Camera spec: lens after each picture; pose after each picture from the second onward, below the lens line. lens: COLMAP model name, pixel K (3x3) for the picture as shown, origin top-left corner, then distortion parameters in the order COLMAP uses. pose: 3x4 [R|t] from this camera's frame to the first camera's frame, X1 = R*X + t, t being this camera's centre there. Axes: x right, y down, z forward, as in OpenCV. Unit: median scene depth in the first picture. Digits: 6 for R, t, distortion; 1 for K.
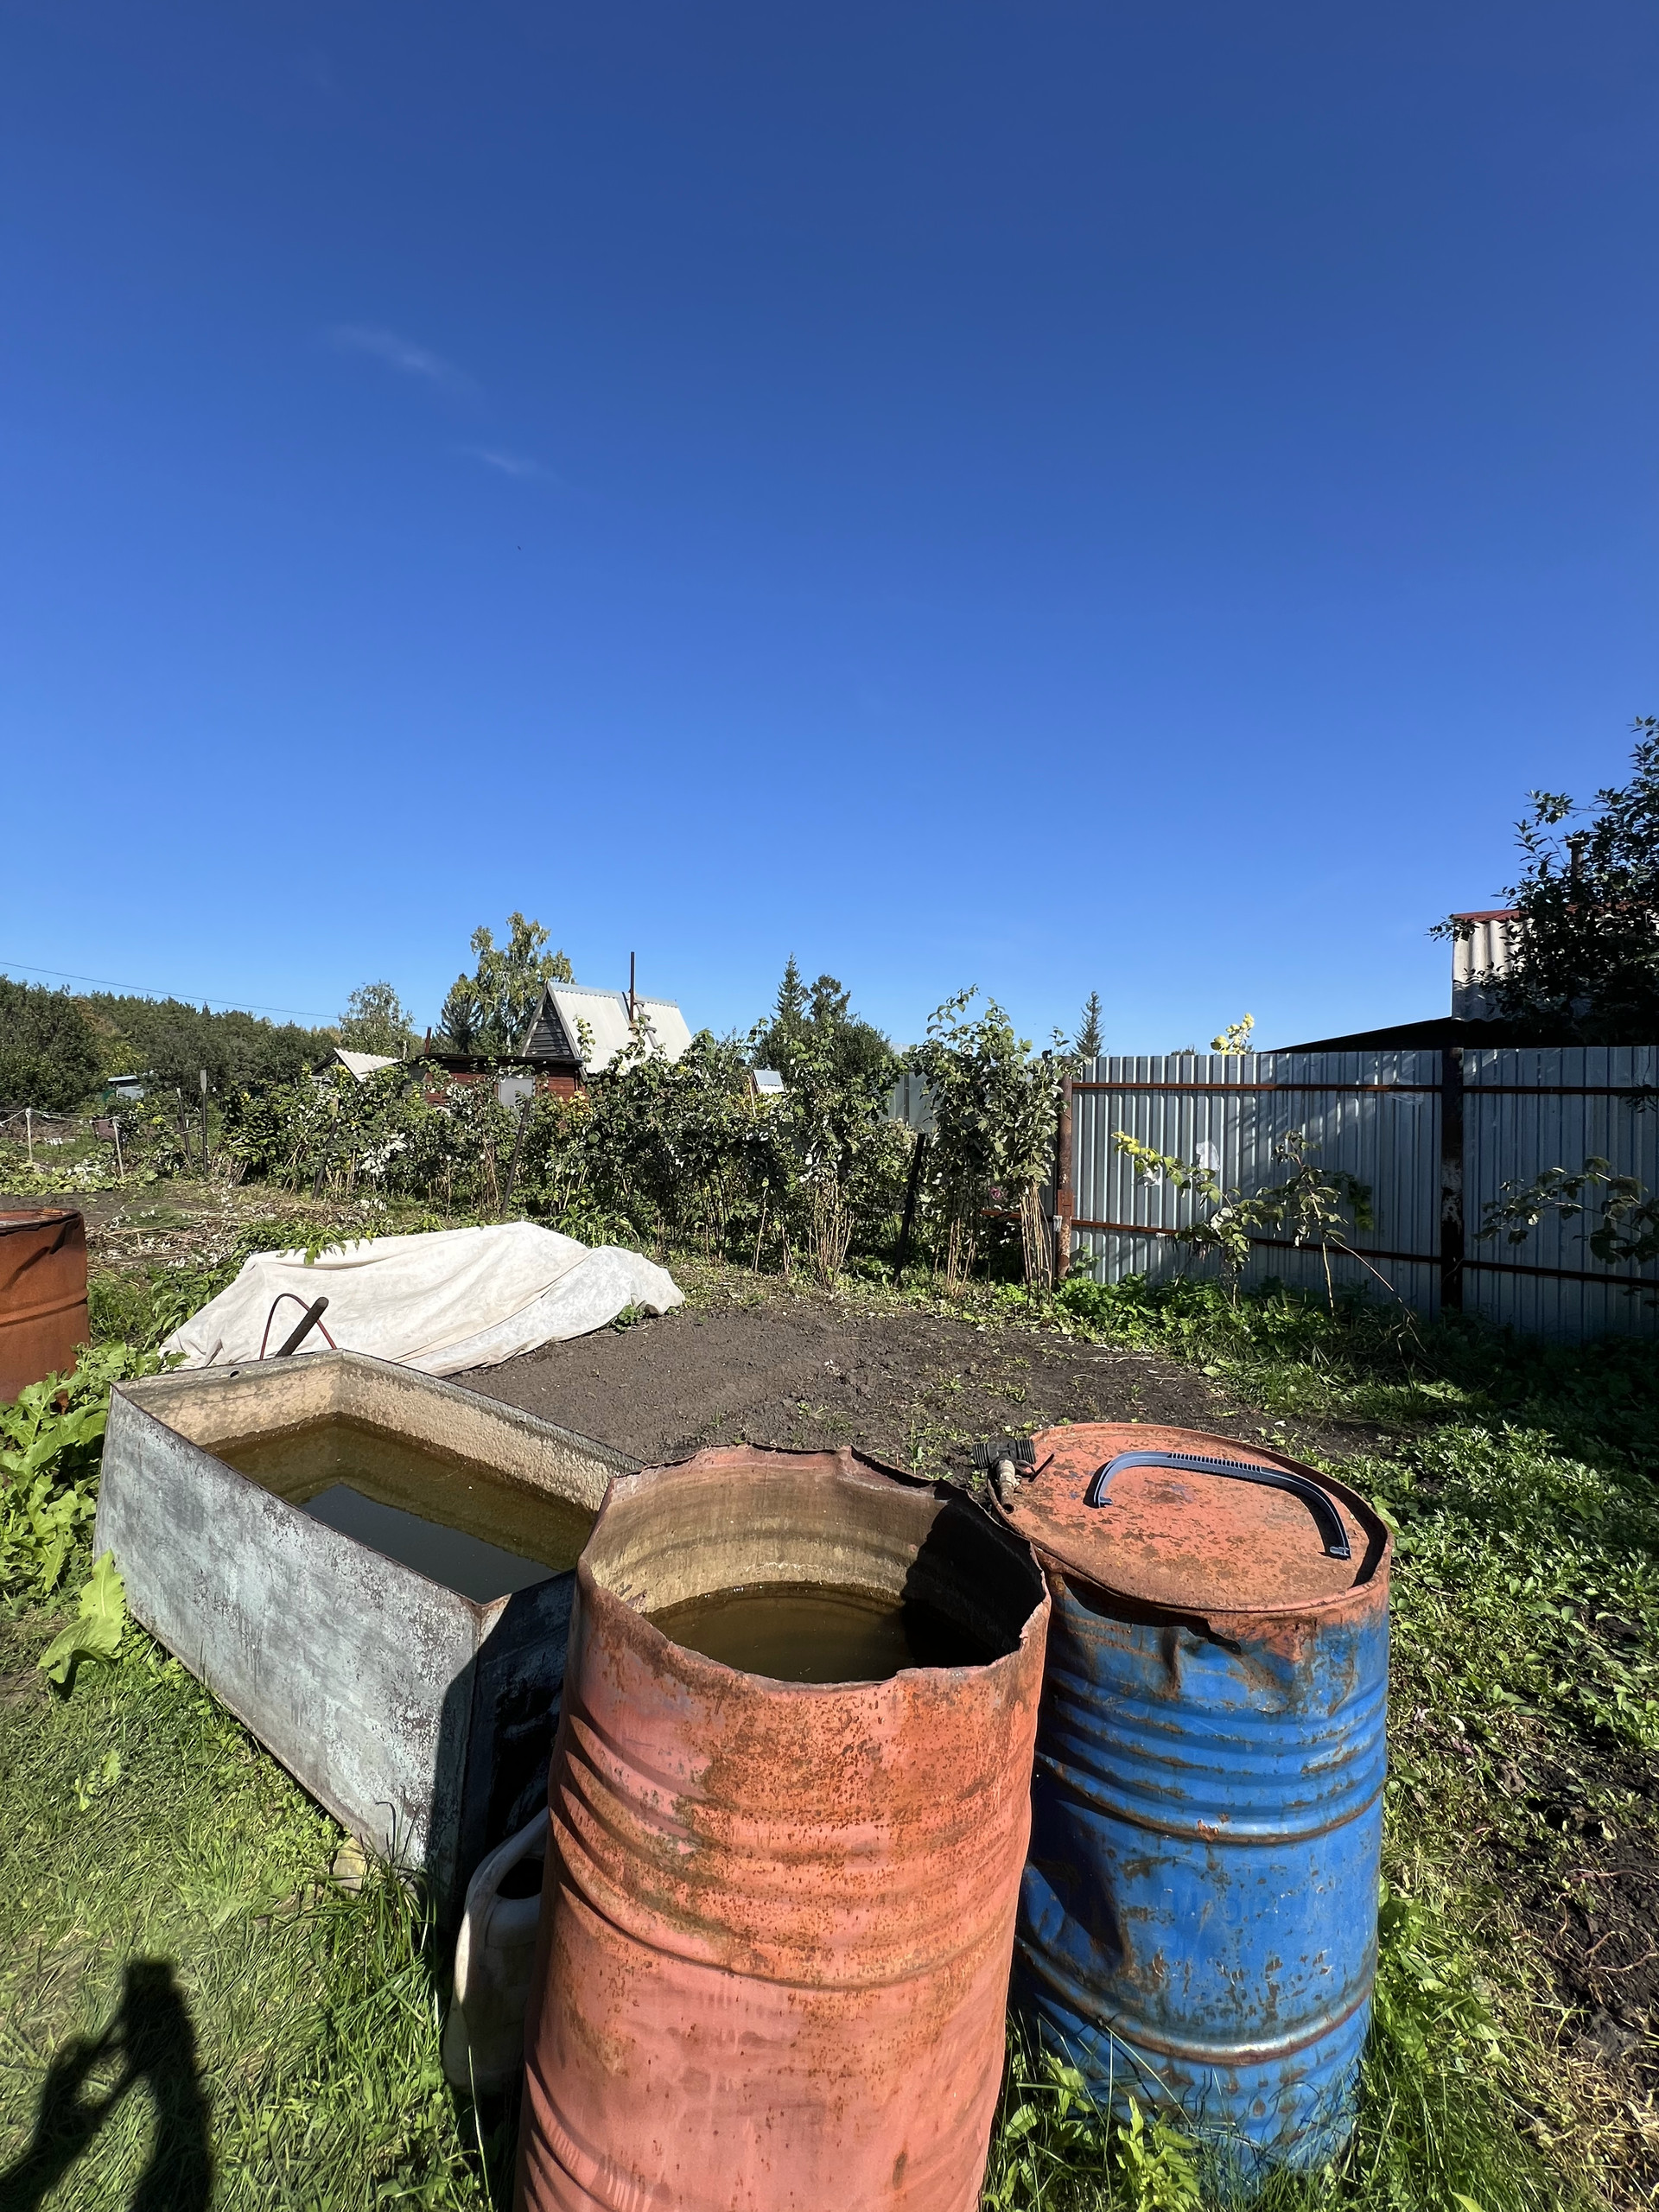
lens RADIAL K [[885.9, 0, 828.6], [0, 885.9, 1099.6], [0, 0, 1]] dist [-0.001045, 0.000446]
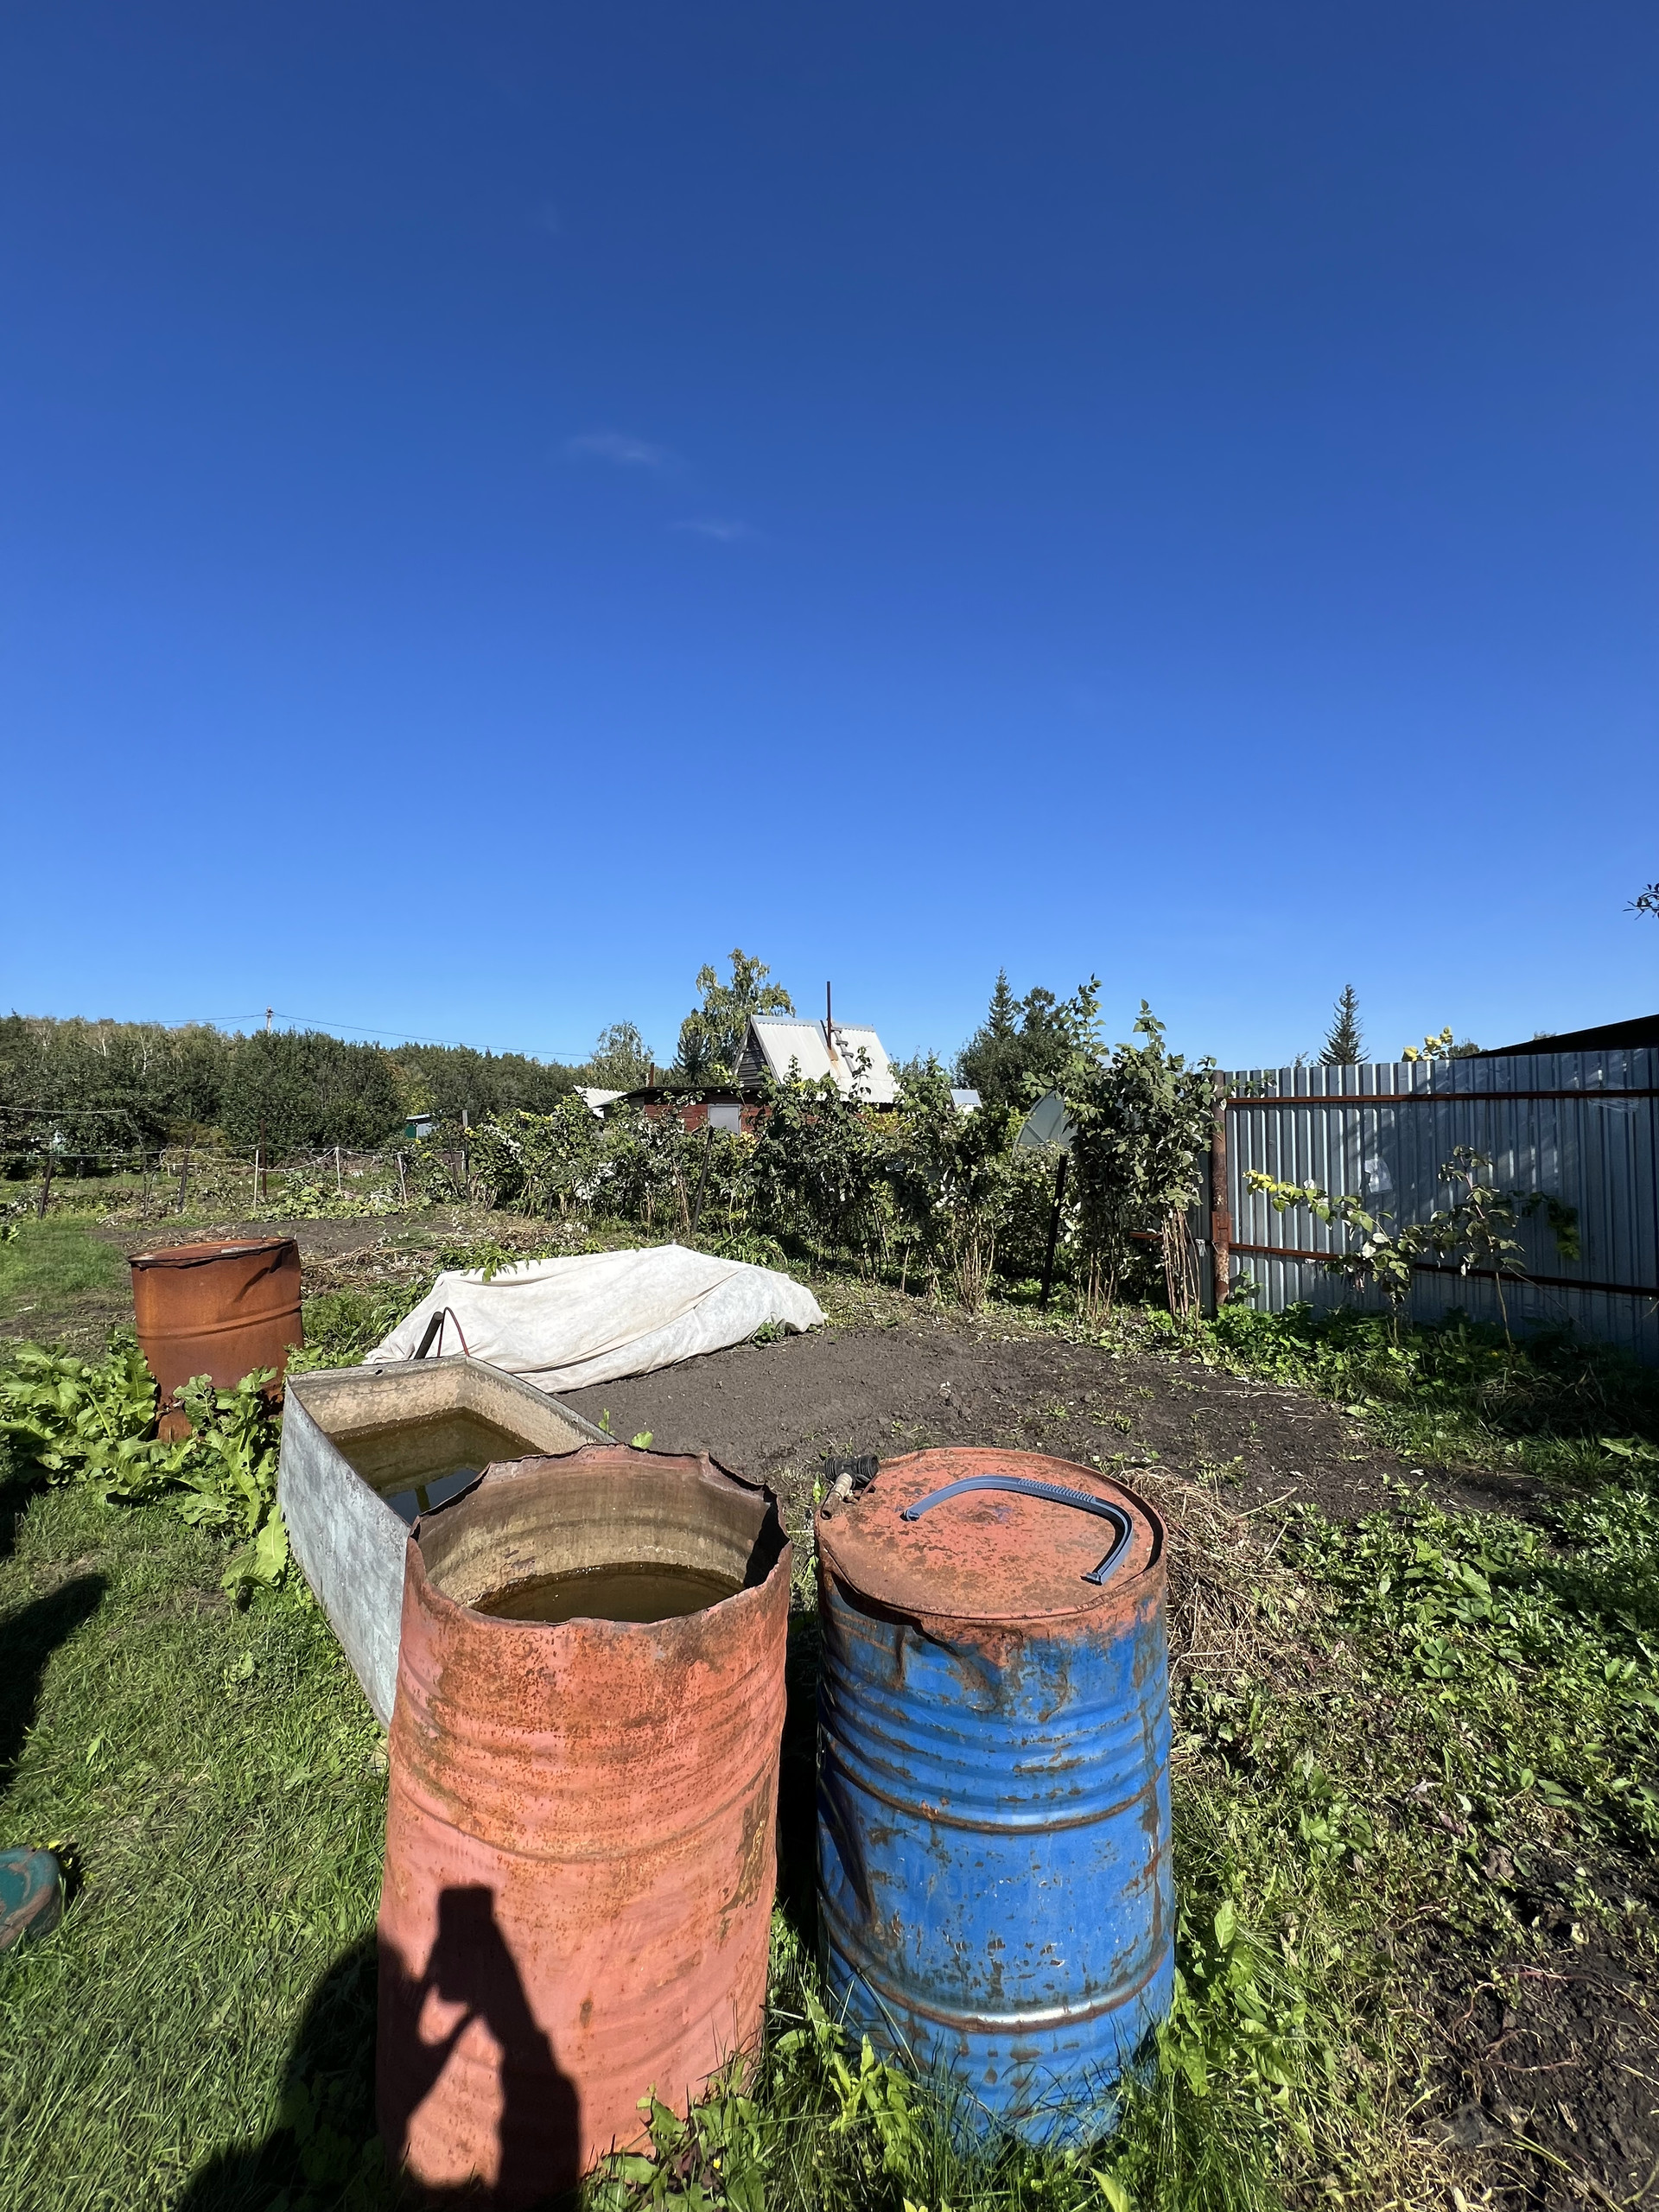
lens RADIAL K [[884.9, 0, 829.8], [0, 884.9, 1099.8], [0, 0, 1]] dist [-0.000336, 0.000485]
pose [[0.968566, -0.036801, -0.246020, 0.380821], [0.032007, 0.999212, -0.023459, -0.034851], [0.246690, 0.014848, 0.968981, -0.084916]]
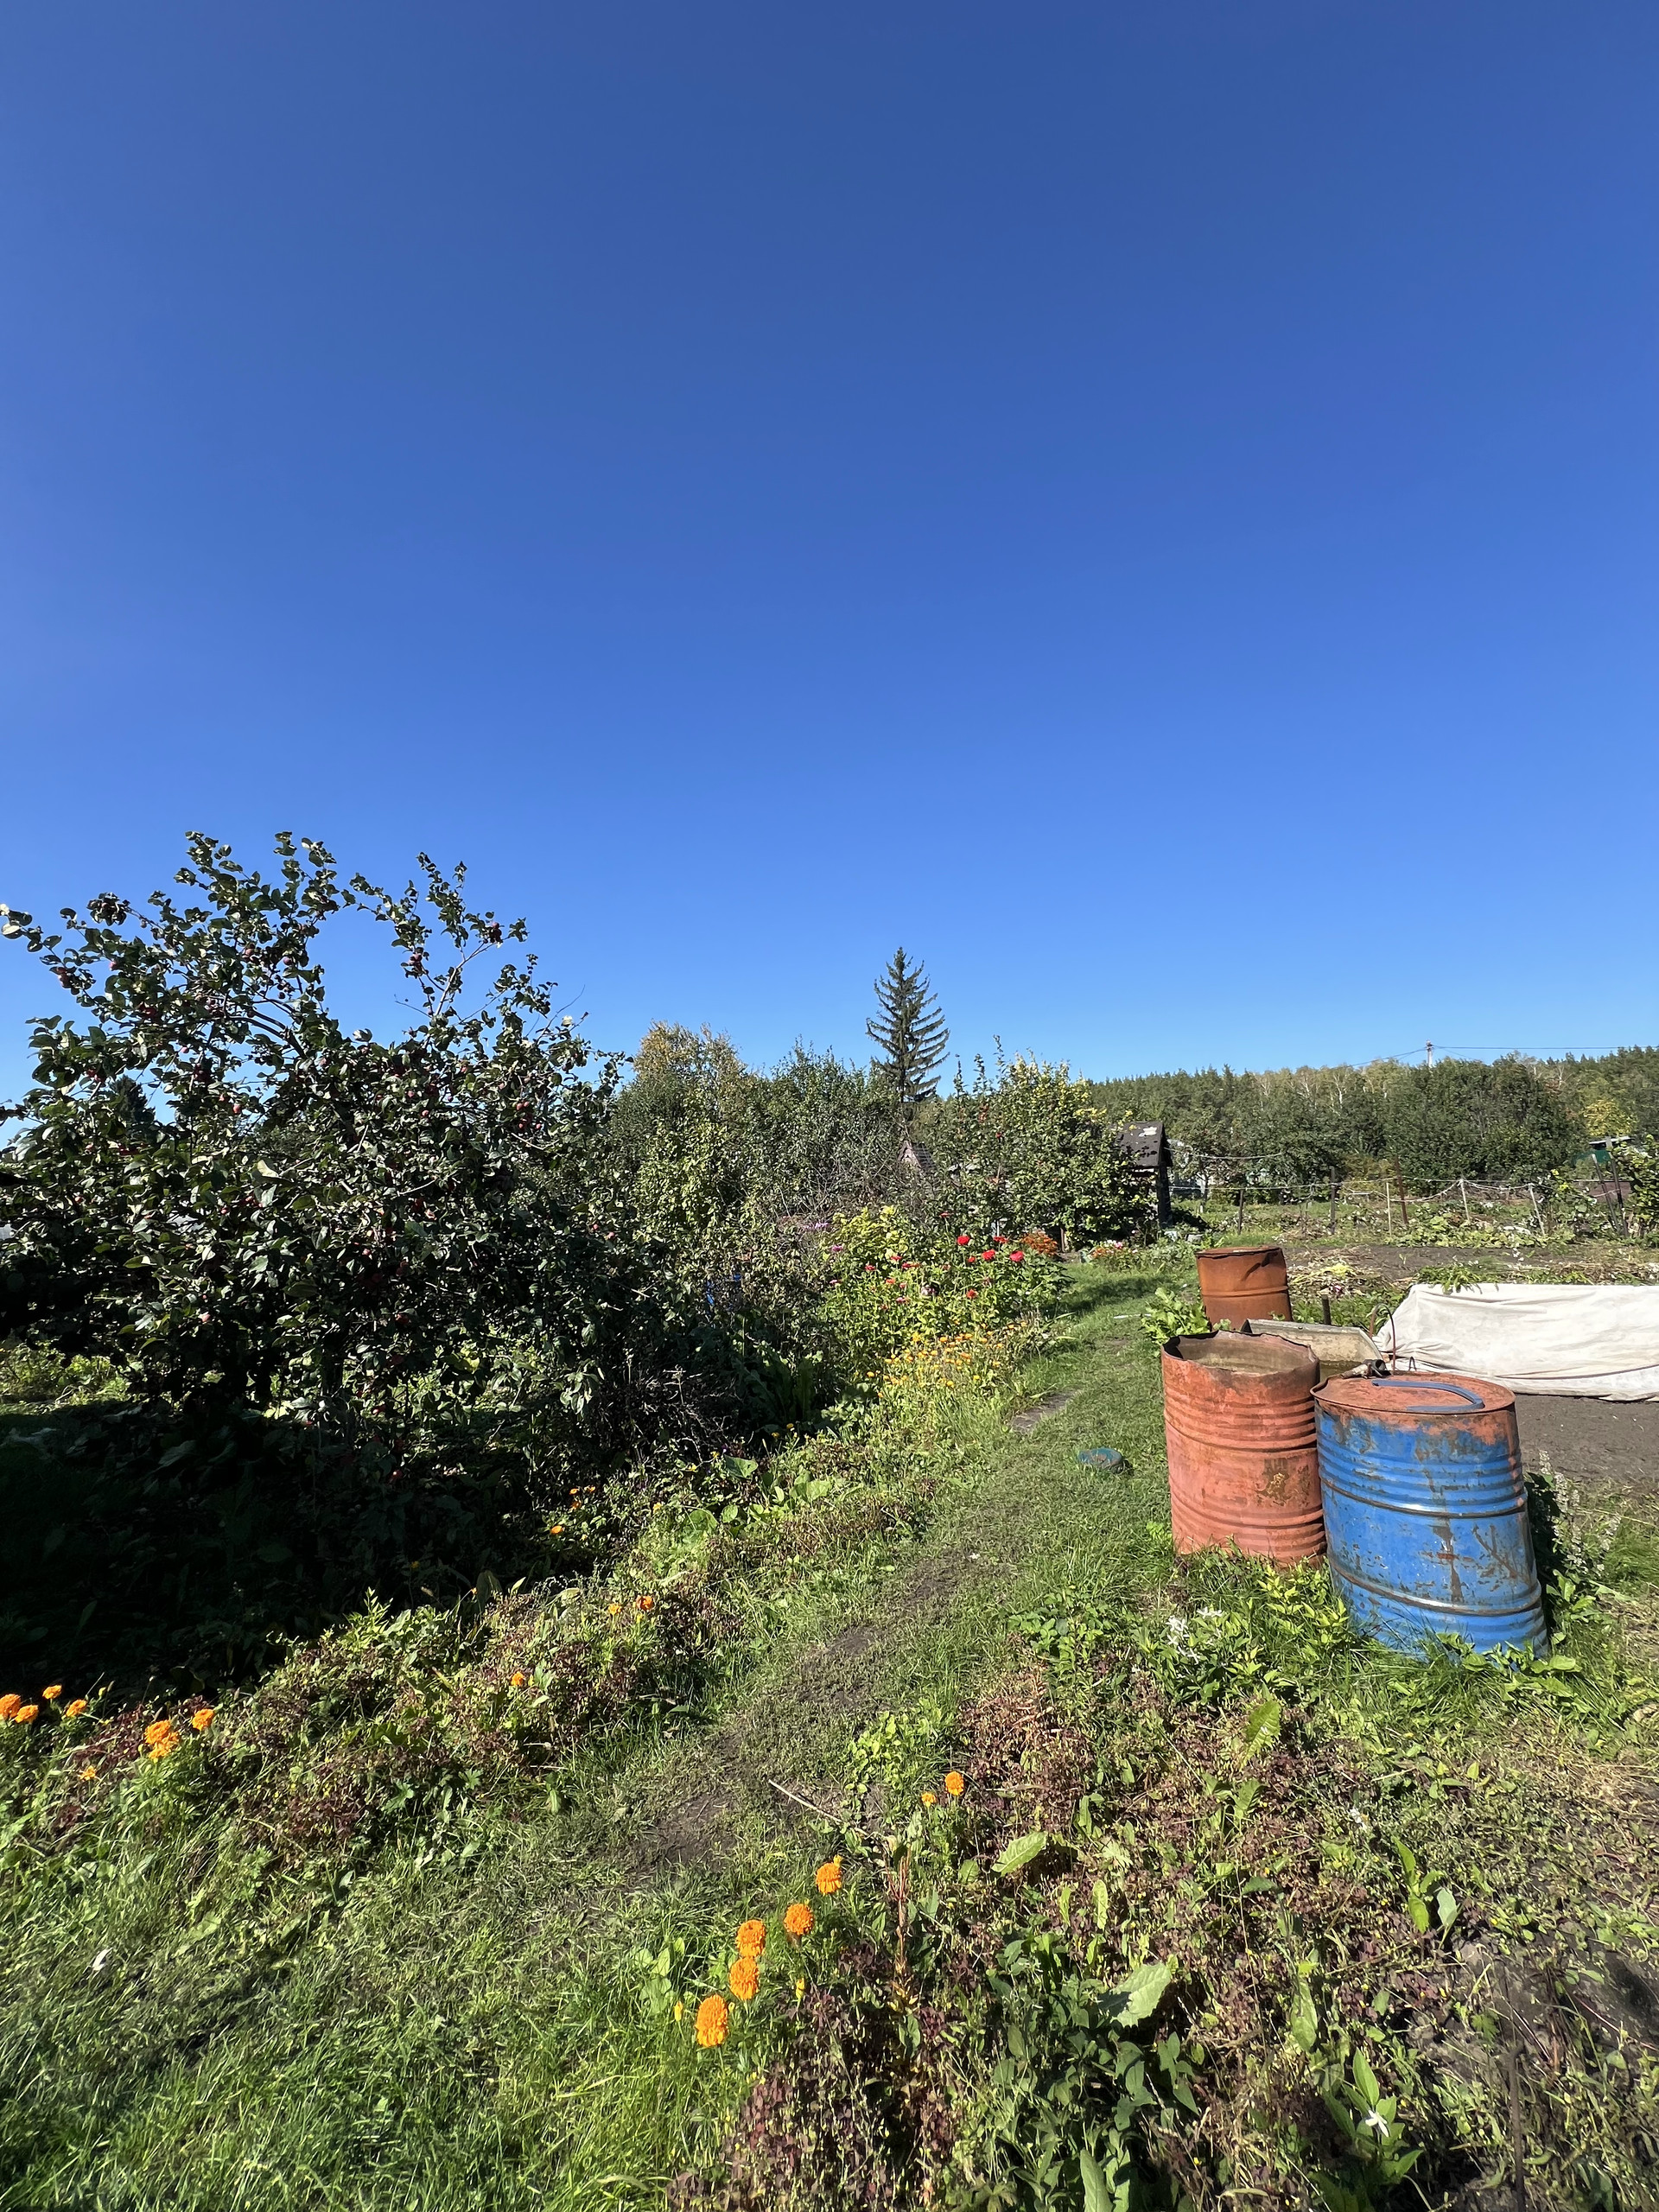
lens RADIAL K [[885.9, 0, 828.6], [0, 885.9, 1099.6], [0, 0, 1]] dist [-0.001045, 0.000446]
pose [[0.123980, -0.121811, -0.984780, 1.876908], [0.057576, 0.991648, -0.115412, -0.067642], [0.990613, -0.042391, 0.129958, -0.505076]]
